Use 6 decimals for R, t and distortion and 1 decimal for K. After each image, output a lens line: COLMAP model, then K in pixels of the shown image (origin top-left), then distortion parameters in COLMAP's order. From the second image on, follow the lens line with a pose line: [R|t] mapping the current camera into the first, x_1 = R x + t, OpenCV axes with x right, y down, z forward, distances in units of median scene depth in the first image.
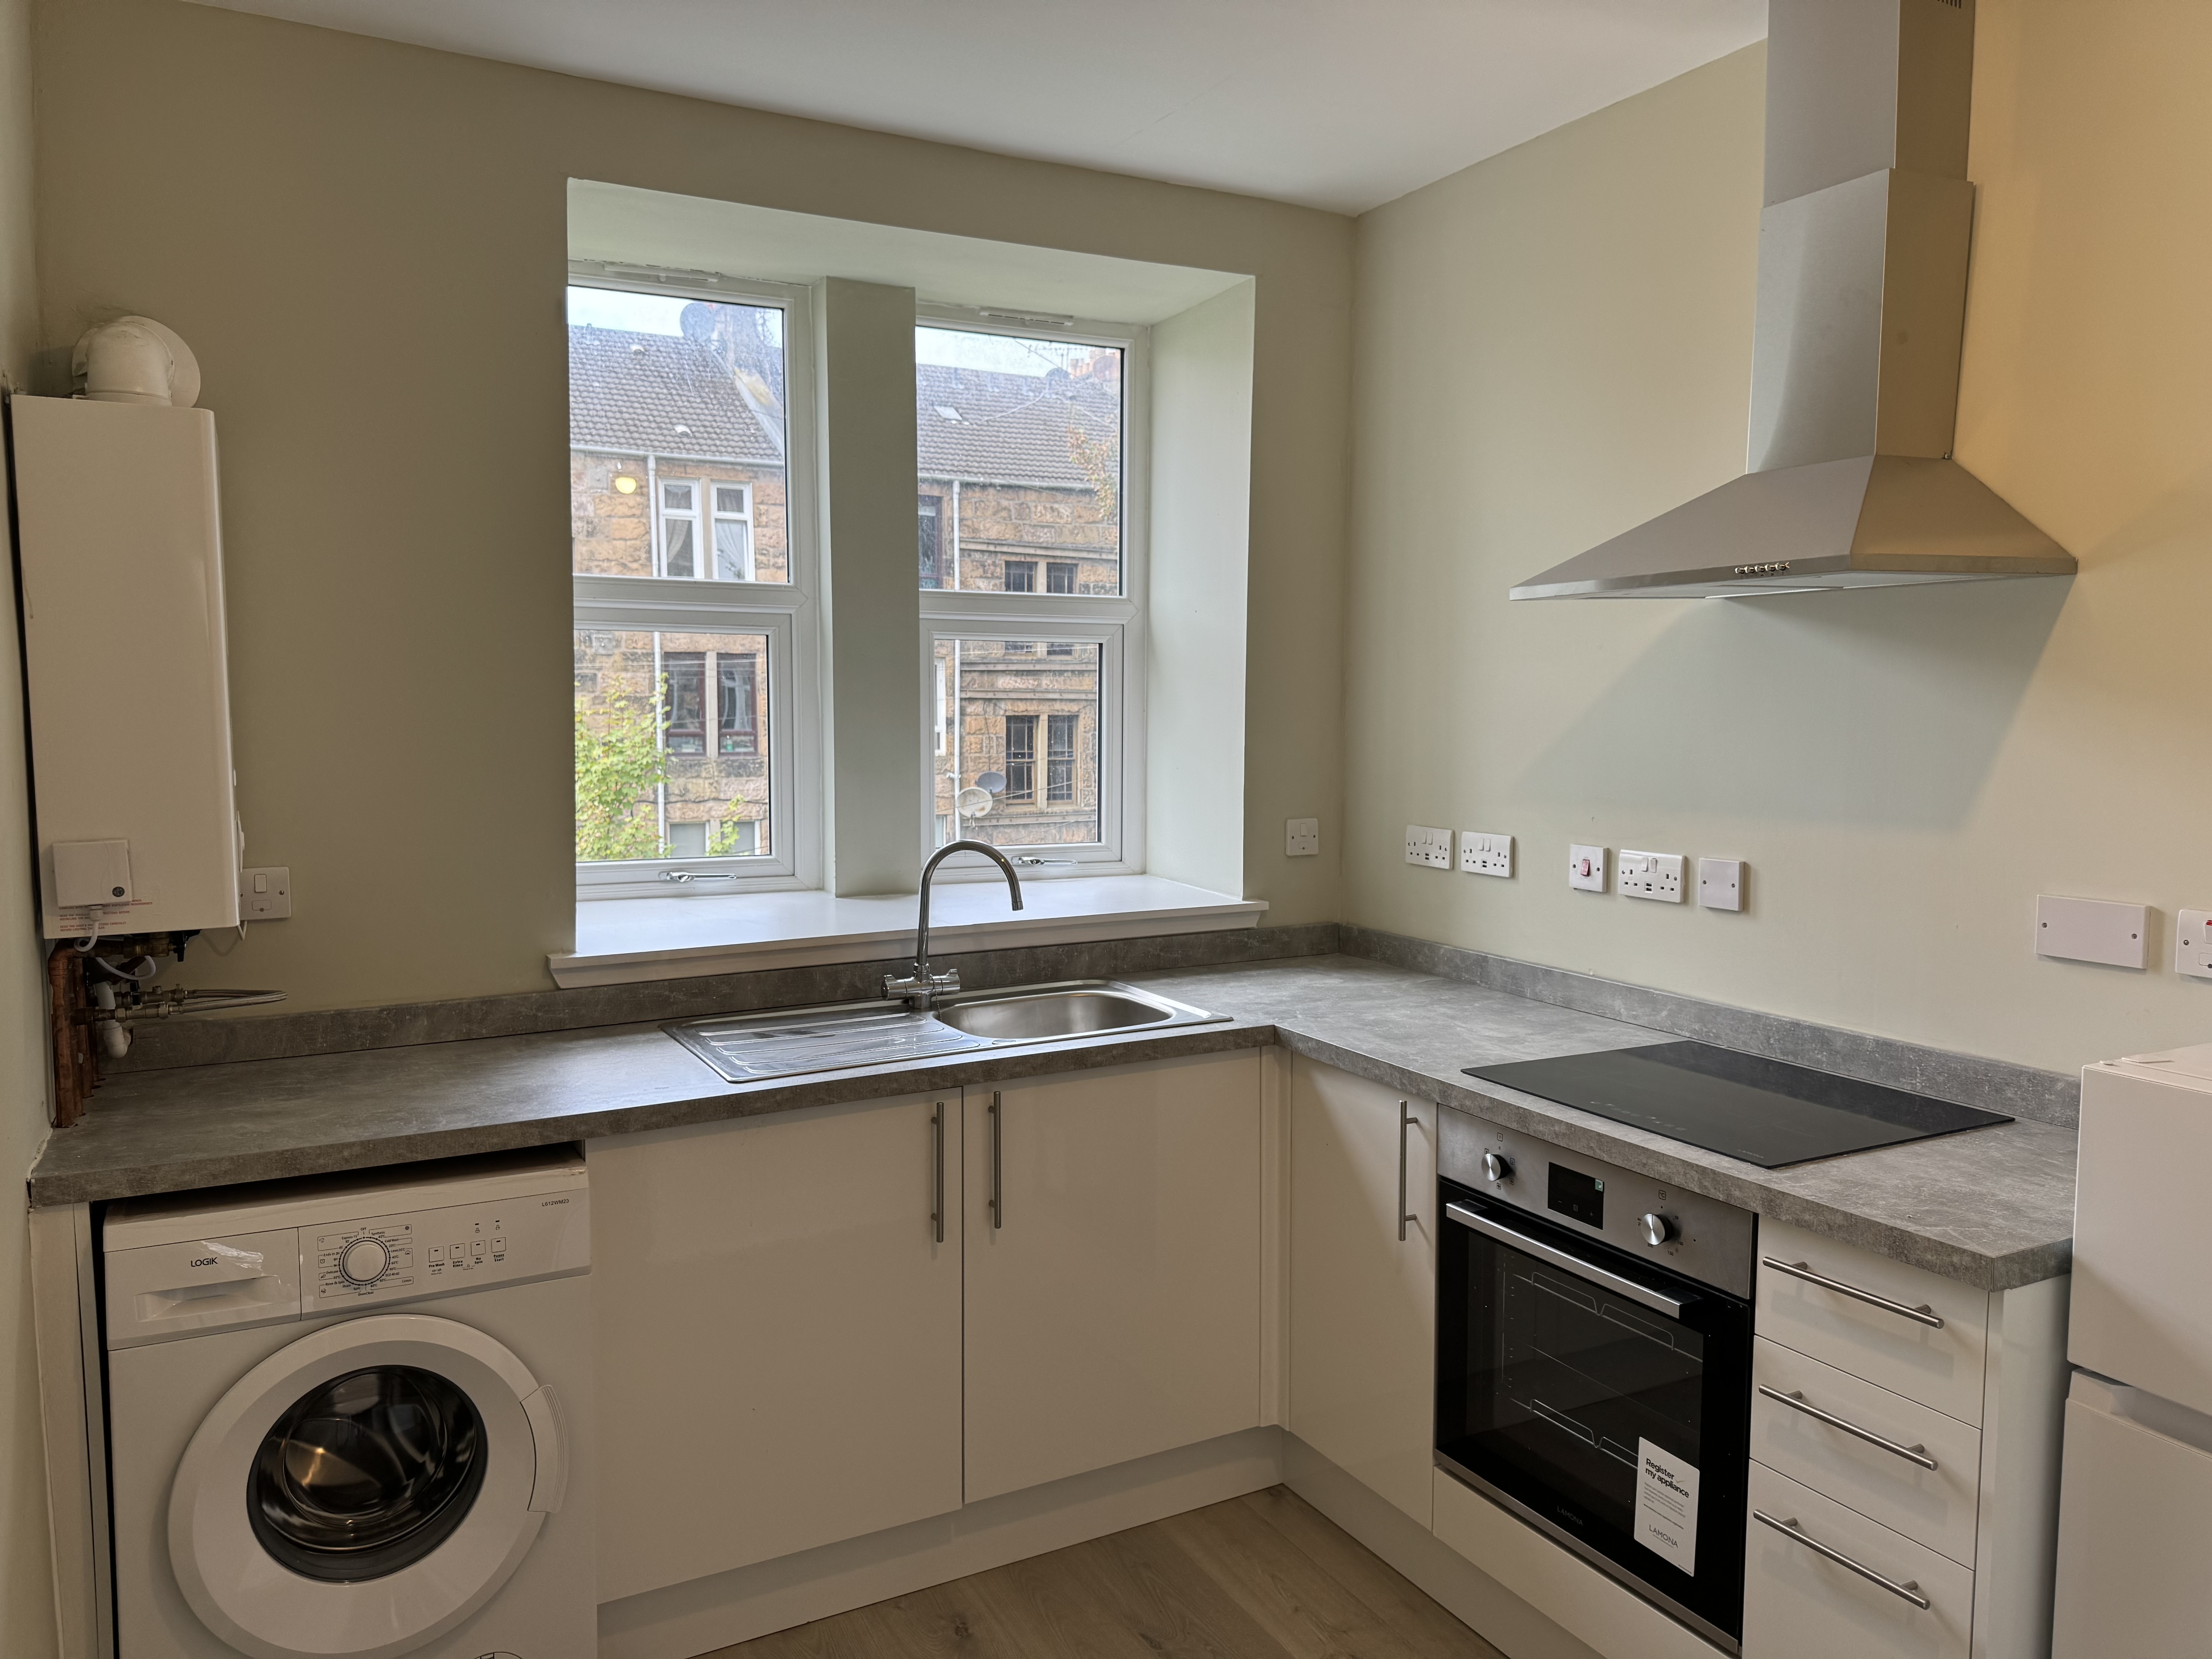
lens RADIAL K [[1578.8, 0, 1113.5], [0, 1578.8, 824.8], [0, 0, 1]] dist [0.053314, -0.066238]
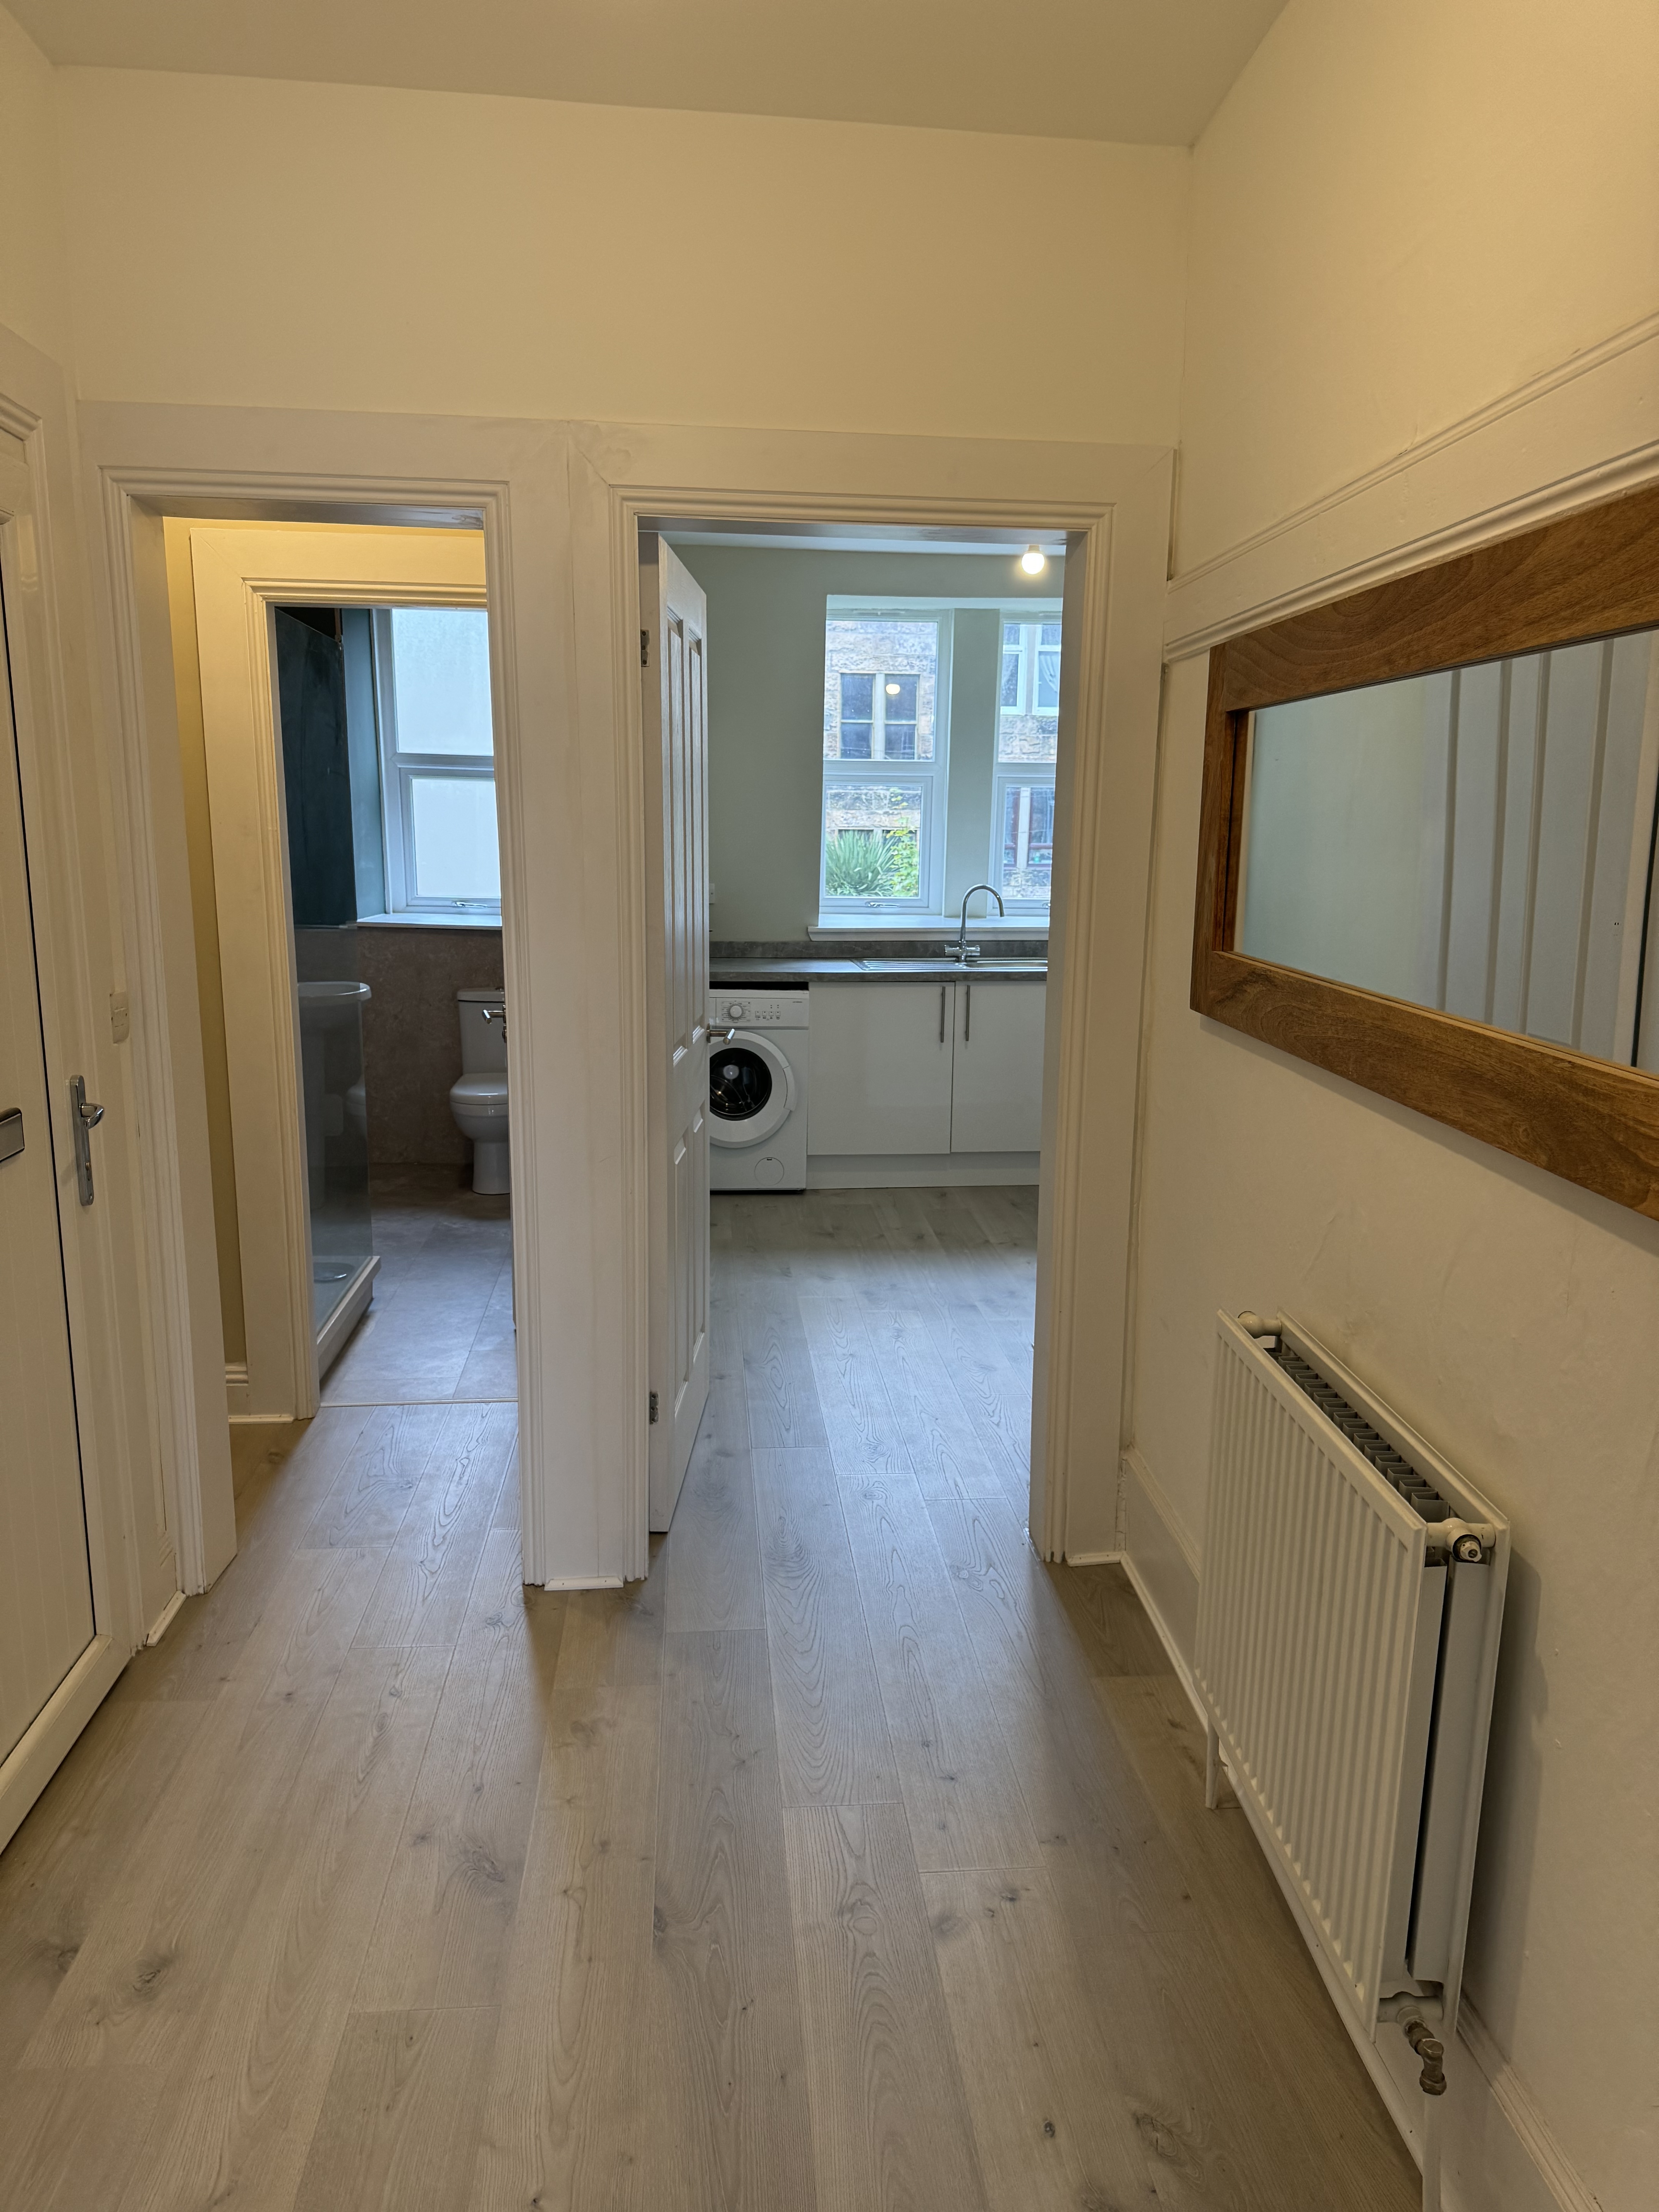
lens RADIAL K [[1578.8, 0, 849.2], [0, 1578.8, 1120.1], [0, 0, 1]] dist [0.053314, -0.066238]
pose [[0.928956, 0.085948, -0.360076, 0.687169], [-0.045797, 0.991885, 0.118607, 0.097582], [0.367347, -0.093690, 0.925353, -1.425085]]
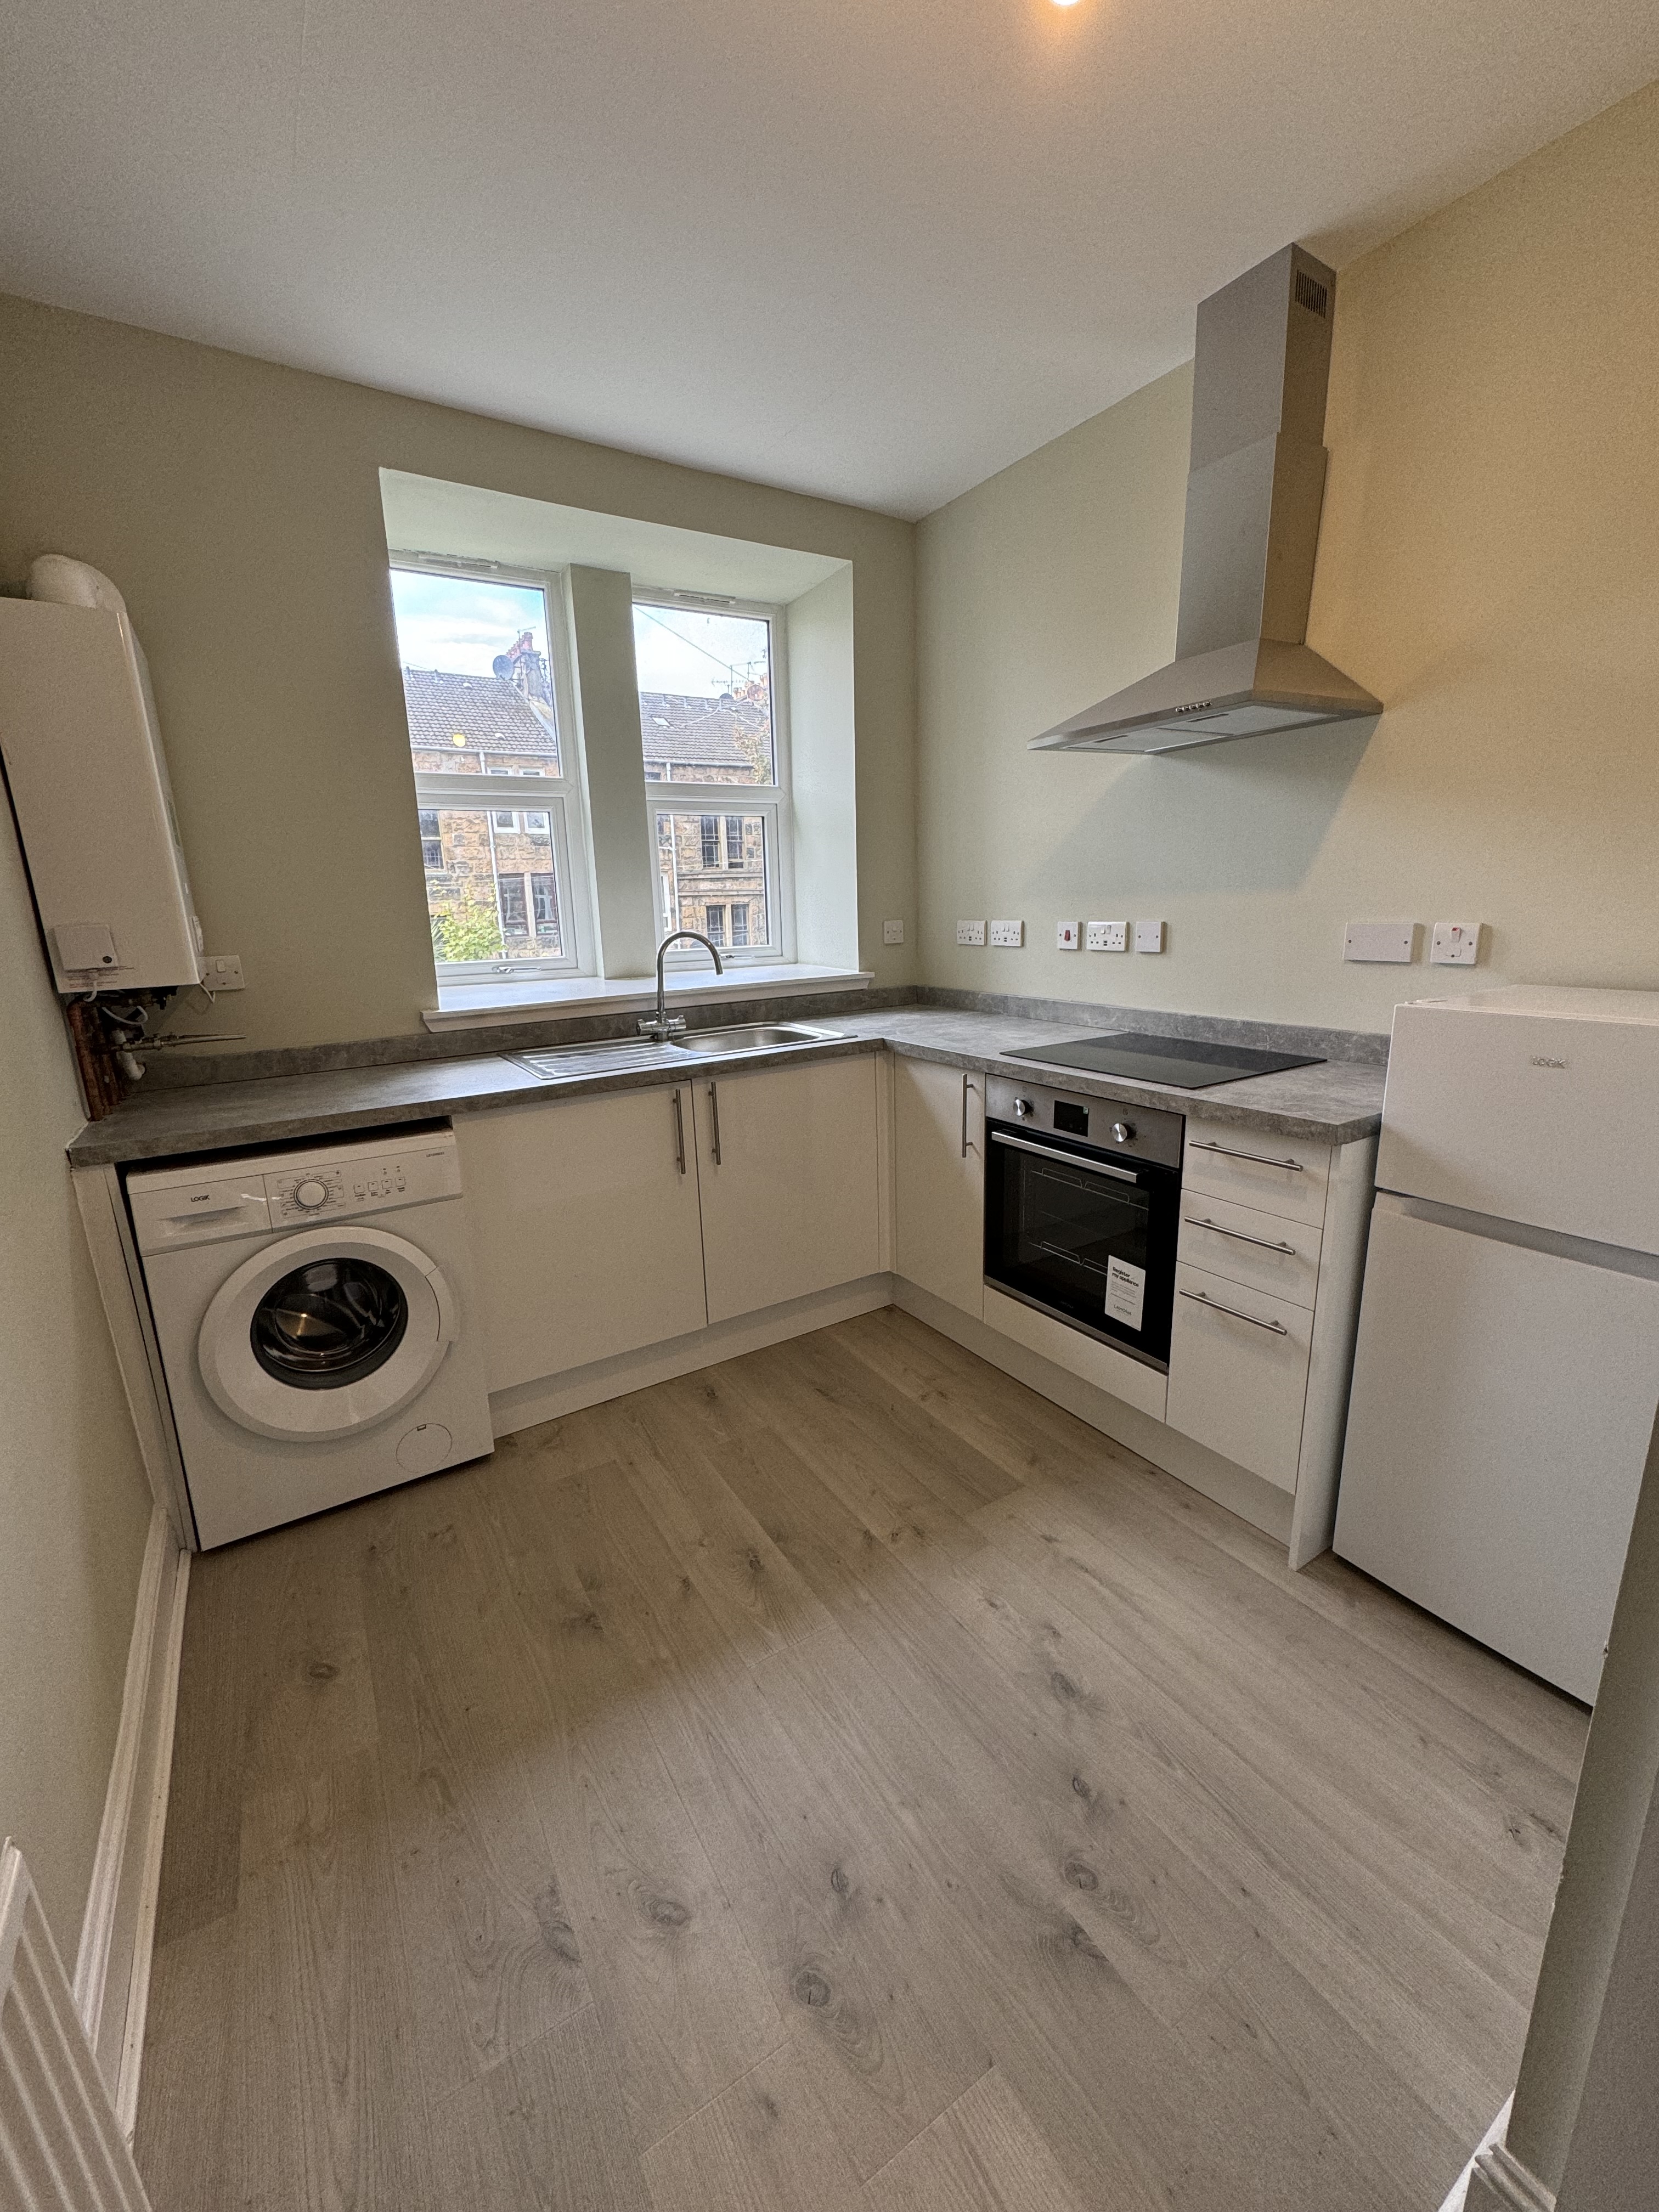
lens RADIAL K [[890.7, 0, 842.3], [0, 890.7, 1100.4], [0, 0, 1]] dist [-0.001129, 0.000556]
pose [[0.996293, -0.045723, 0.072862, -0.010107], [0.034905, 0.989053, 0.143376, 0.064686], [-0.078620, -0.140302, 0.986982, 0.096648]]
